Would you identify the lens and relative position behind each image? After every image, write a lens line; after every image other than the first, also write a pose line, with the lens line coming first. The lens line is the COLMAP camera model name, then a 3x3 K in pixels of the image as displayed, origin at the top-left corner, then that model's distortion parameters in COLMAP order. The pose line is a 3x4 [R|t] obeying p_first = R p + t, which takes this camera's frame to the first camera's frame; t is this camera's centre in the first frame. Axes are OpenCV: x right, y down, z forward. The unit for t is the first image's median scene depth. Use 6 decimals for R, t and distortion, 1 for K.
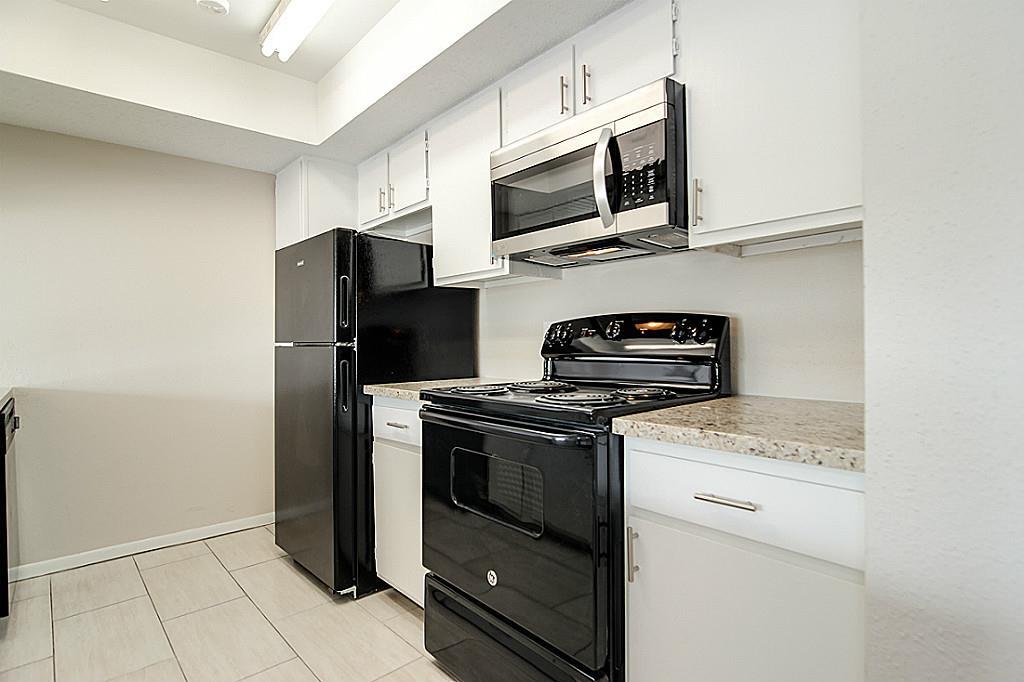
lens RADIAL K [[527.9, 0, 498.4], [0, 527.9, 341.0], [0, 0, 1]] dist [-0.002435, -0.000968]
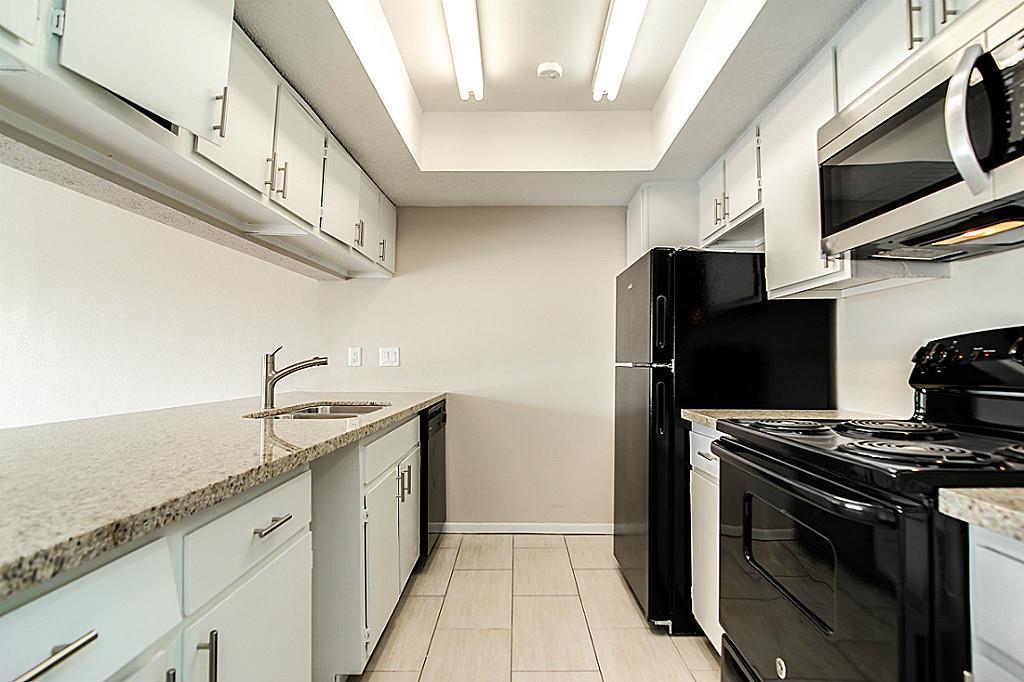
lens RADIAL K [[516.8, 0, 516.4], [0, 516.8, 342.5], [0, 0, 1]] dist [-0.006477, -0.000679]
pose [[0.745205, -0.012805, -0.666712, 0.147021], [-0.011477, 0.999421, -0.032023, -0.002643], [0.666737, 0.031516, 0.744627, 0.109869]]
